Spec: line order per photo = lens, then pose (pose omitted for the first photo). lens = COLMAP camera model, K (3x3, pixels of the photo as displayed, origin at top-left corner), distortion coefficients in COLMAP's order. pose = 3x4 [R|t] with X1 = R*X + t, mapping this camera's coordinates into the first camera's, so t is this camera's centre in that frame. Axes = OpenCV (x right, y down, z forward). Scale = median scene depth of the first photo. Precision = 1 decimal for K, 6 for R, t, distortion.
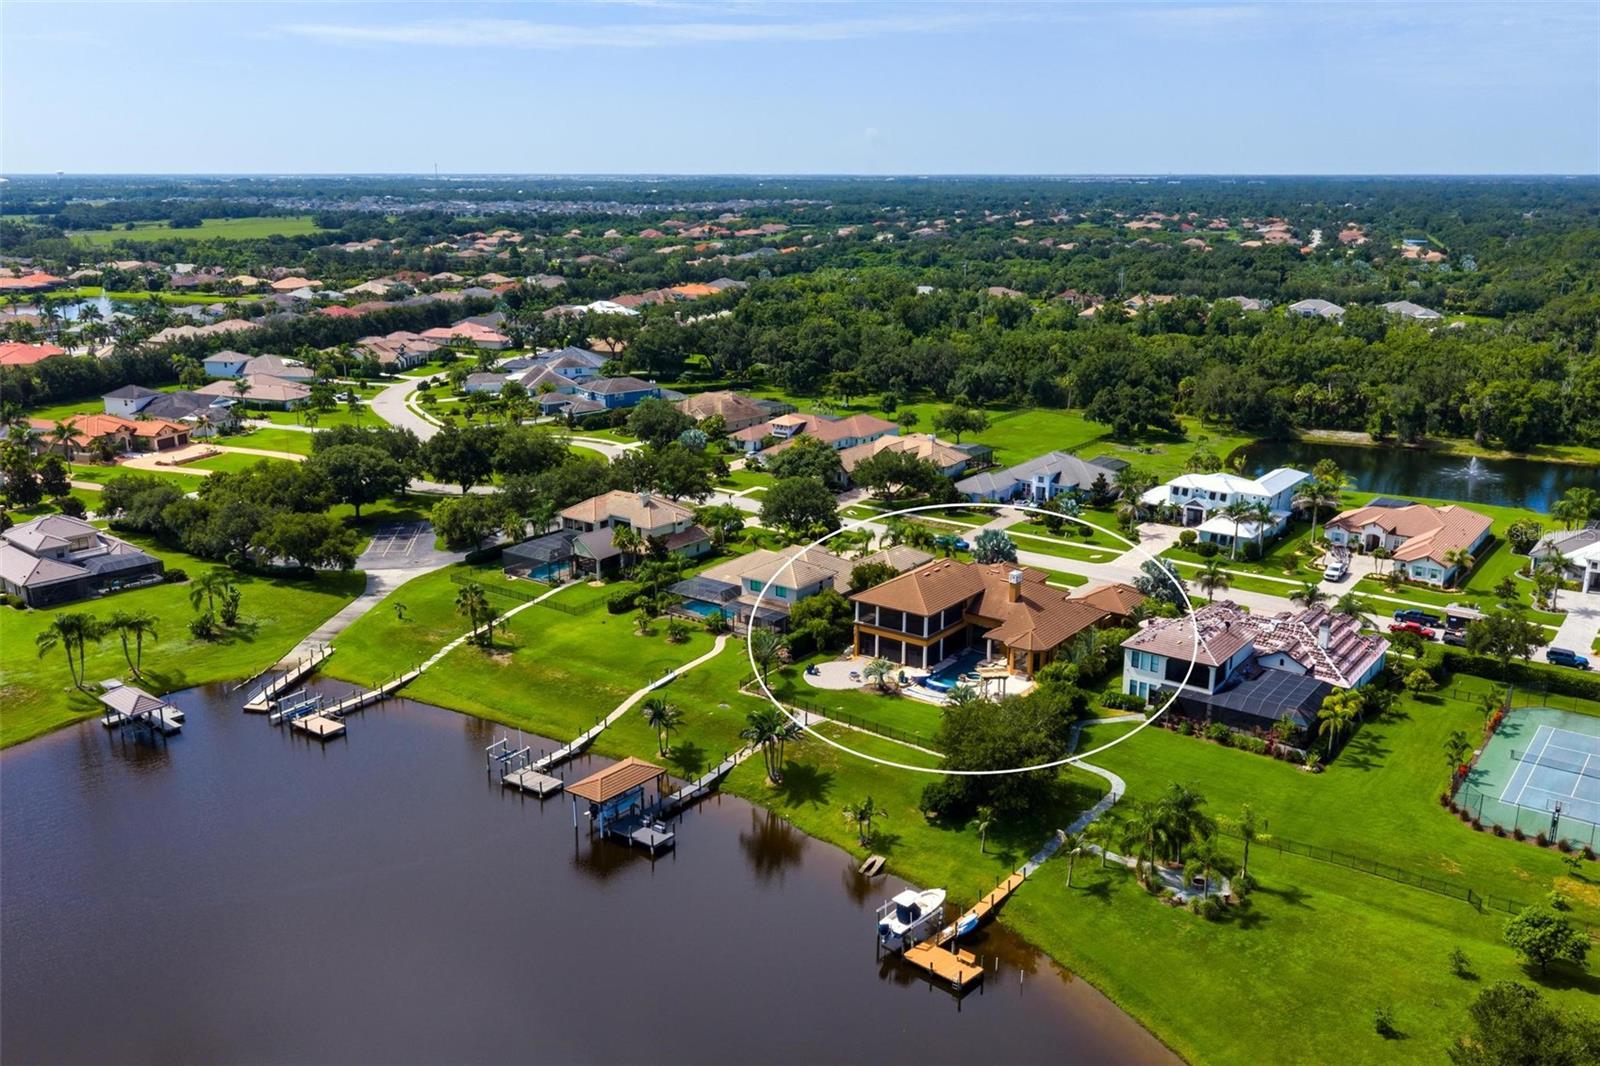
lens RADIAL K [[1325.0, 0, 802.0], [0, 1325.0, 532.1], [0, 0, 1]] dist [0.013725, -0.018755]
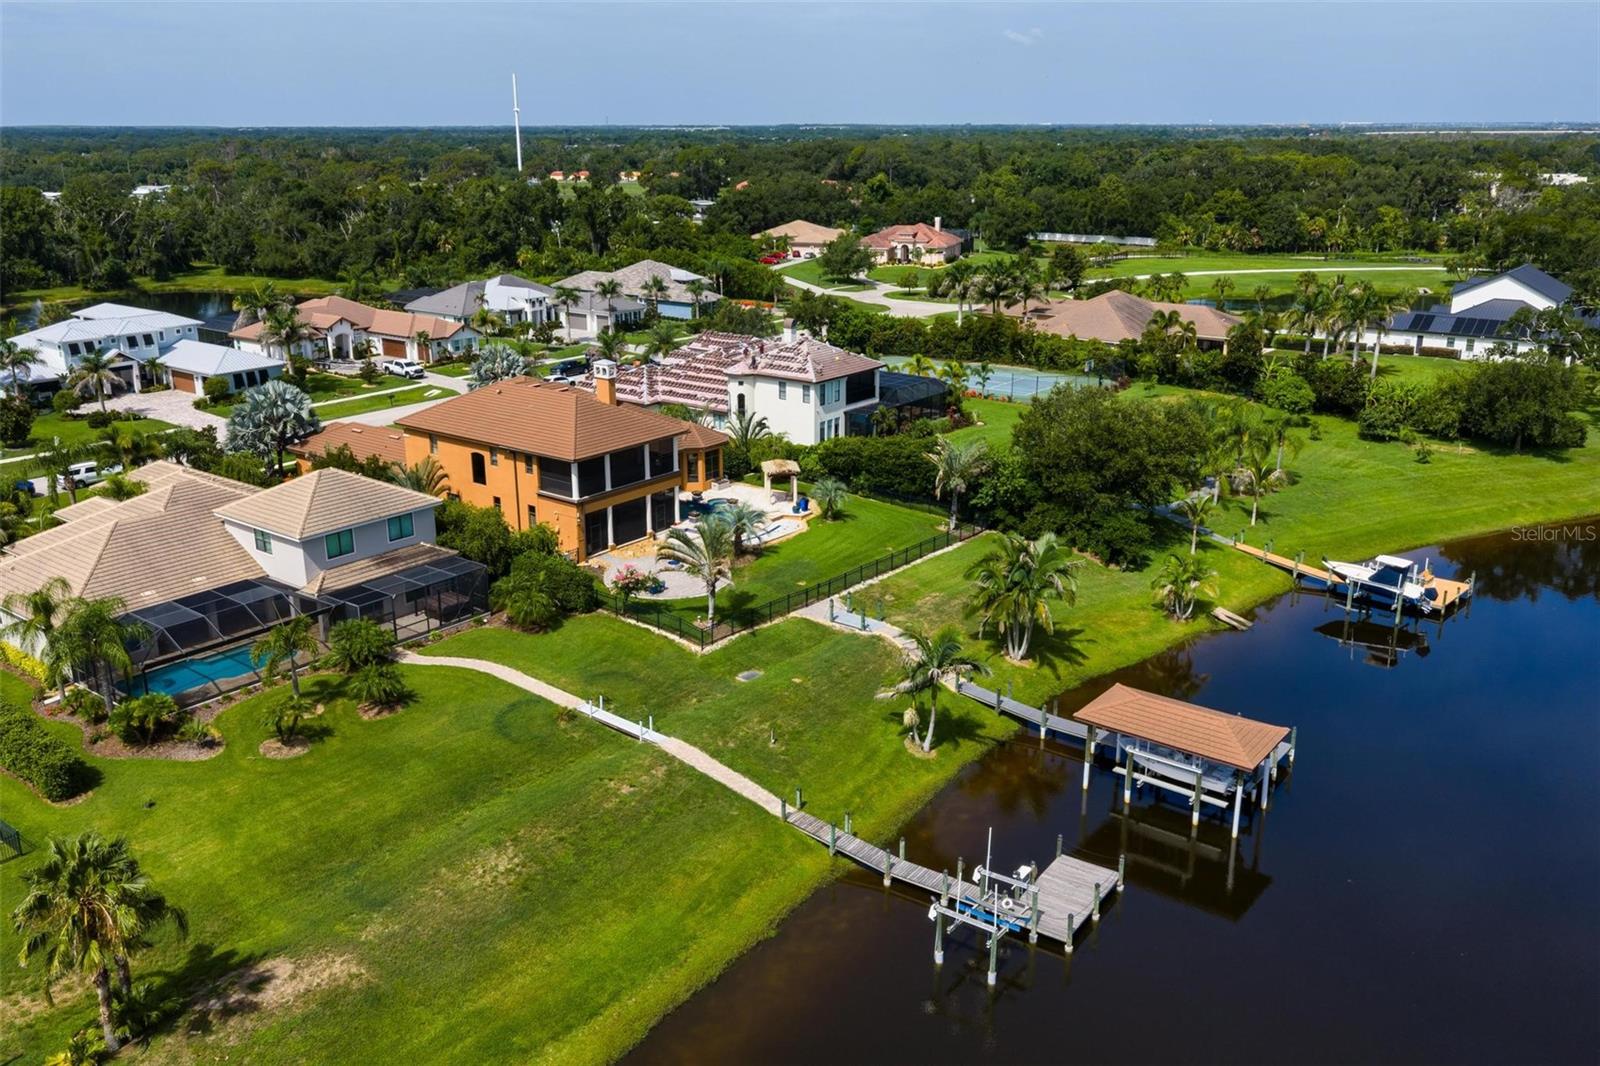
lens RADIAL K [[1325.0, 0, 801.4], [0, 1325.0, 534.7], [0, 0, 1]] dist [0.013725, -0.018755]
pose [[0.022935, -0.297456, 0.954460, -0.468987], [0.266525, 0.921978, 0.280929, -0.047374], [-0.963555, 0.247944, 0.100425, 0.830491]]
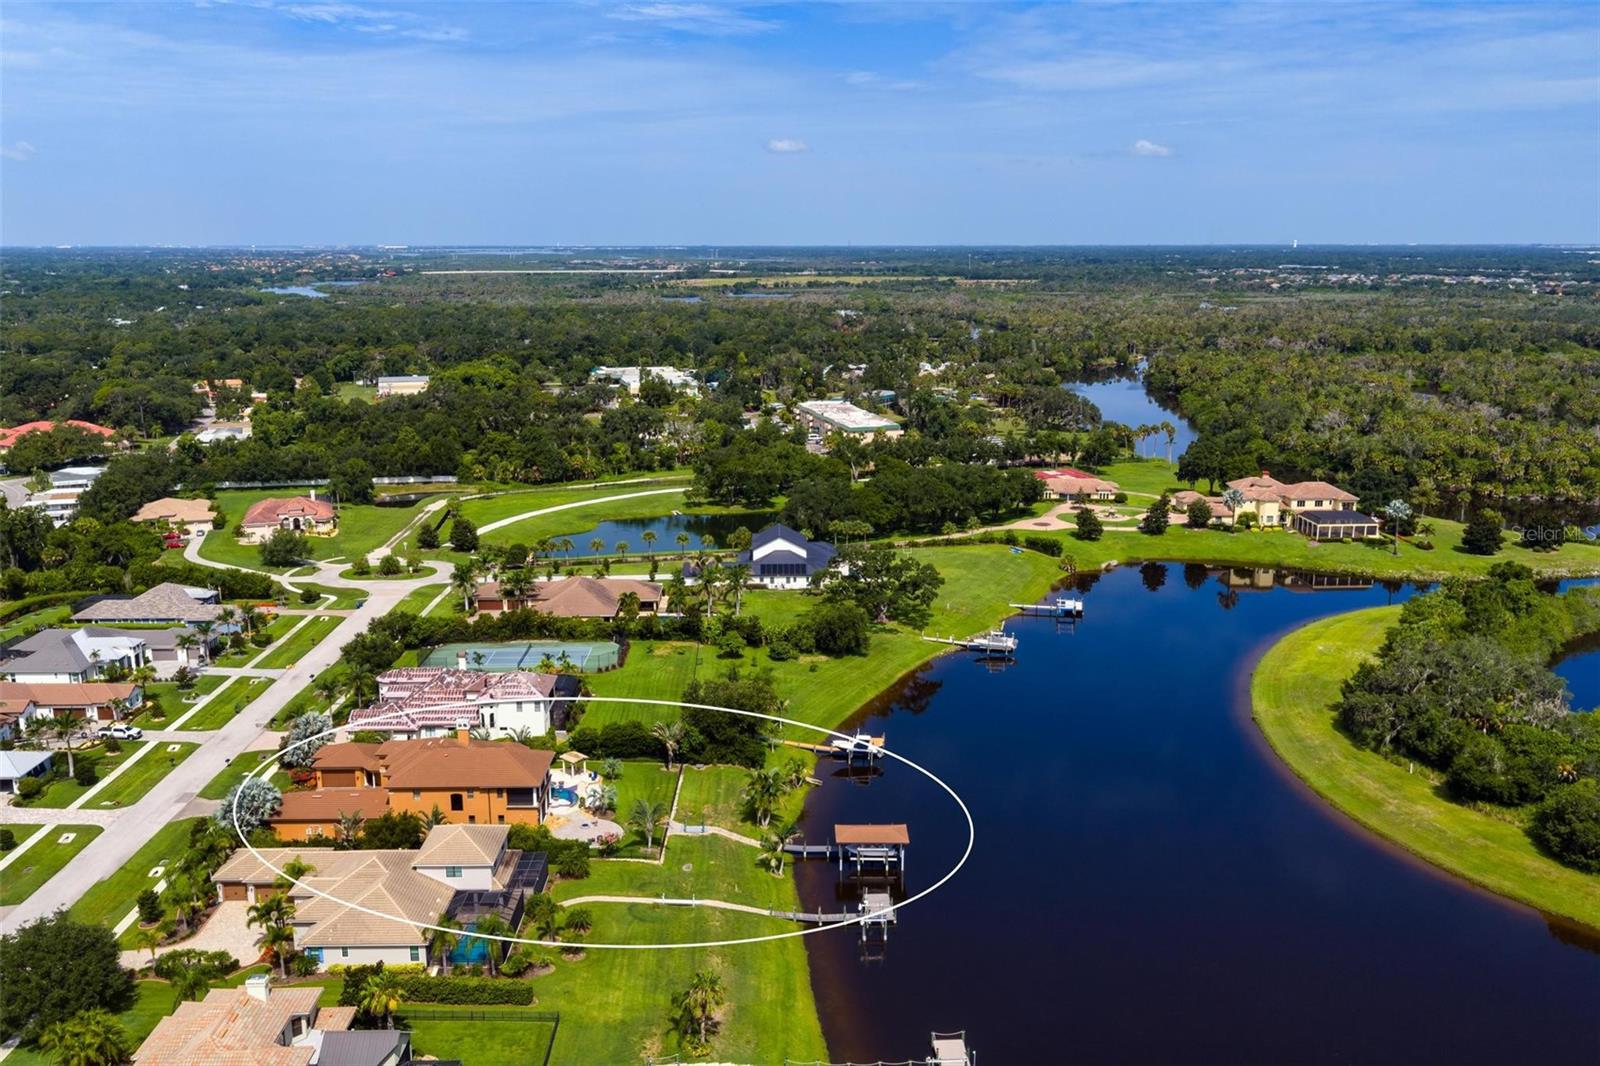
lens RADIAL K [[1325.0, 0, 798.4], [0, 1325.0, 531.6], [0, 0, 1]] dist [0.013725, -0.018755]
pose [[-0.608402, -0.171677, 0.774838, -0.820611], [0.209700, 0.906849, 0.365582, -0.449559], [-0.765423, 0.384904, -0.515728, 1.255746]]
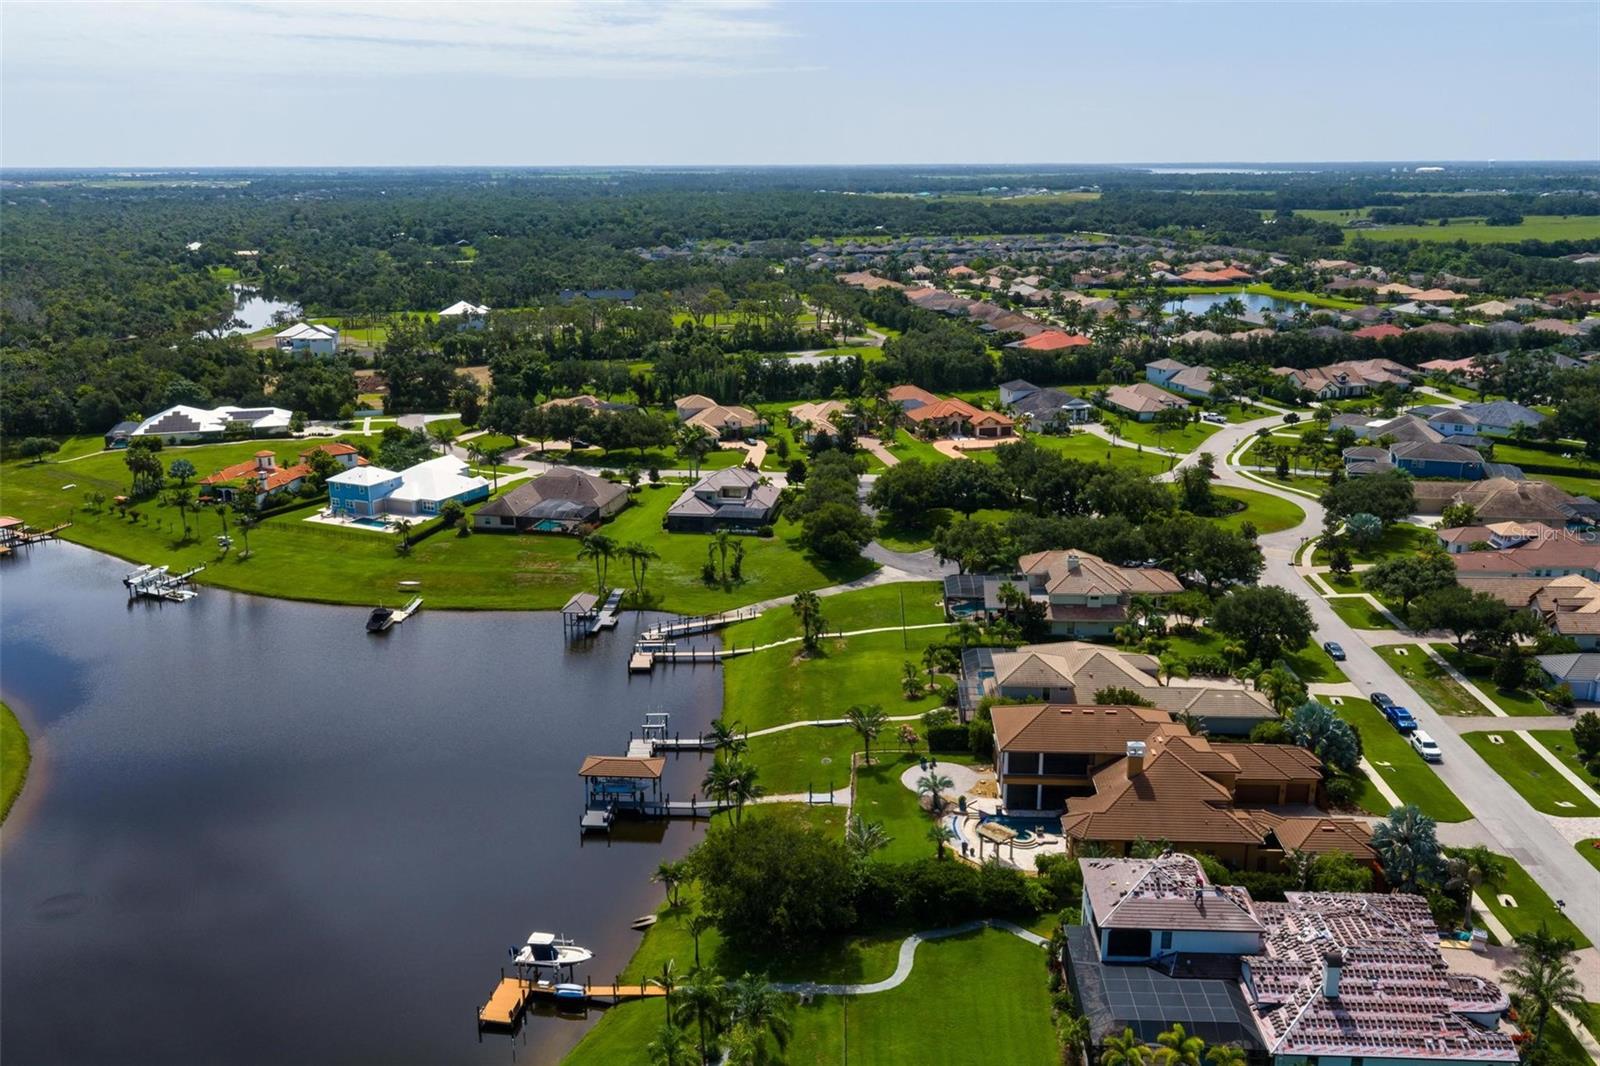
lens RADIAL K [[1325.0, 0, 796.1], [0, 1325.0, 535.4], [0, 0, 1]] dist [0.013725, -0.018755]
pose [[0.554800, 0.222043, -0.801807, 0.645265], [-0.212625, 0.969566, 0.121377, -0.142779], [0.804355, 0.103144, 0.585127, 0.324850]]
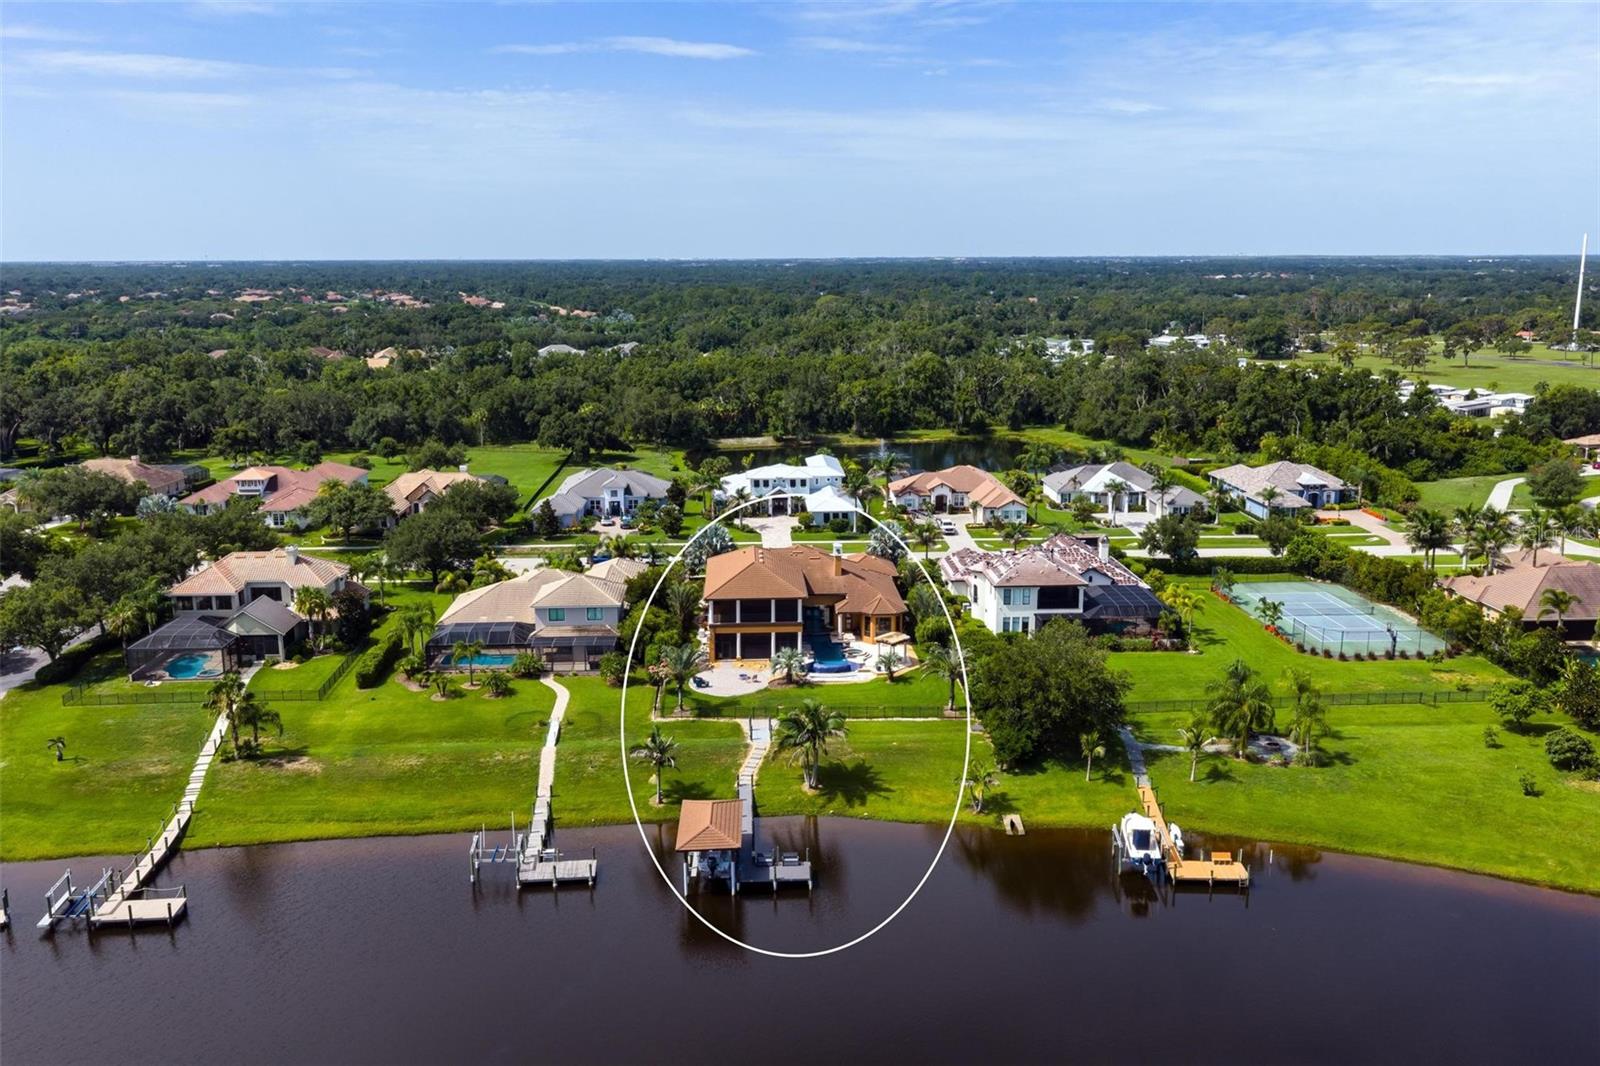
lens RADIAL K [[1325.0, 0, 801.8], [0, 1325.0, 525.9], [0, 0, 1]] dist [0.013725, -0.018755]
pose [[0.770163, -0.130640, 0.624325, -0.447933], [0.171641, 0.985144, -0.005594, 0.017049], [-0.614319, 0.111468, 0.781145, 0.245638]]
